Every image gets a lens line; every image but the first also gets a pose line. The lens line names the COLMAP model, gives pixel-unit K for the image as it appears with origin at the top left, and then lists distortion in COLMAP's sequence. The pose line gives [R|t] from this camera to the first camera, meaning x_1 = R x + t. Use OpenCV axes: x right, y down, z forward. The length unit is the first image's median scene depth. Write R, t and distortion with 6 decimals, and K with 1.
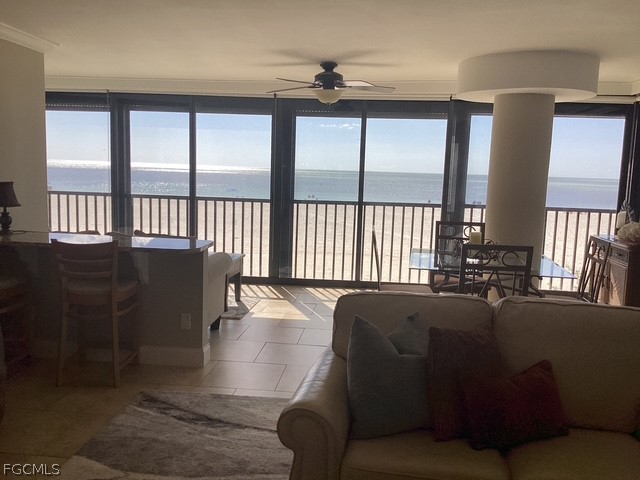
lens RADIAL K [[572.4, 0, 313.1], [0, 572.4, 229.2], [0, 0, 1]] dist [0.048792, -0.046999]
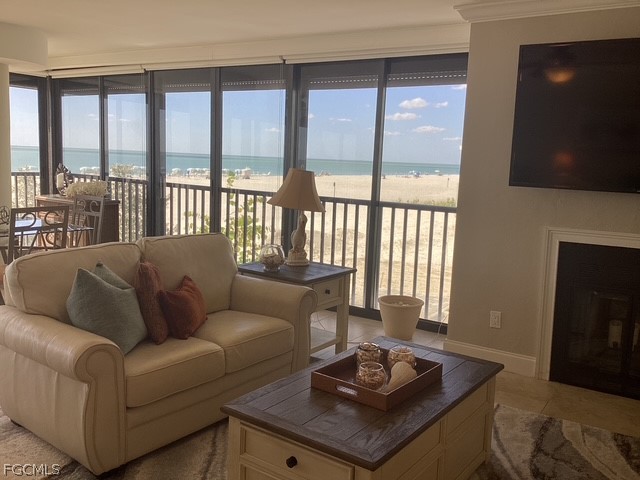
lens RADIAL K [[586.3, 0, 325.7], [0, 586.3, 236.8], [0, 0, 1]] dist [0.014578, 0.000000]
pose [[0.440792, -0.134269, 0.887510, -0.309442], [0.064972, 0.990928, 0.117646, -0.009665], [-0.895255, 0.005806, 0.445517, 0.004513]]
